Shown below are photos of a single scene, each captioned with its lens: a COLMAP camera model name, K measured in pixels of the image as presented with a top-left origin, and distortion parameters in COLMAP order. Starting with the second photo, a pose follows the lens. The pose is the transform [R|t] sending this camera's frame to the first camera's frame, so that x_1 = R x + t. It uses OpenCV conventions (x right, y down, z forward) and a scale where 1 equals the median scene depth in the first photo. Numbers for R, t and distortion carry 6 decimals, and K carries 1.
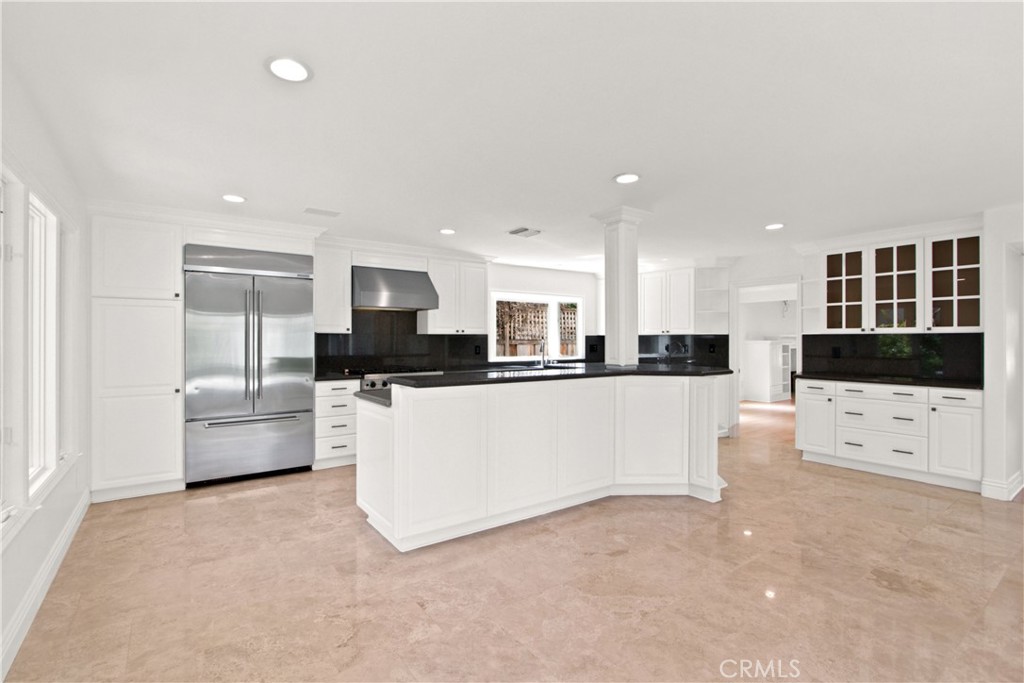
lens RADIAL K [[469.2, 0, 507.8], [0, 469.2, 339.2], [0, 0, 1]] dist [-0.005757, -0.000368]
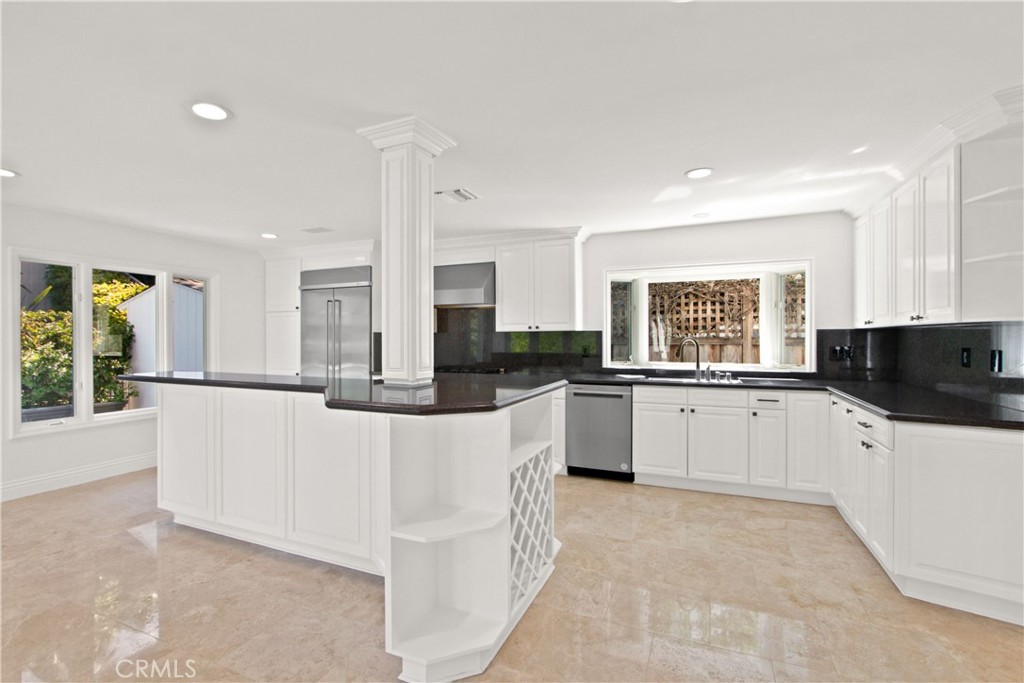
lens RADIAL K [[469.2, 0, 509.0], [0, 469.2, 341.4], [0, 0, 1]] dist [-0.005757, -0.000368]
pose [[0.513060, 0.004354, -0.858342, 0.601900], [0.002969, 0.999972, 0.006847, 0.001331], [0.858348, -0.006061, 0.513033, 0.566592]]
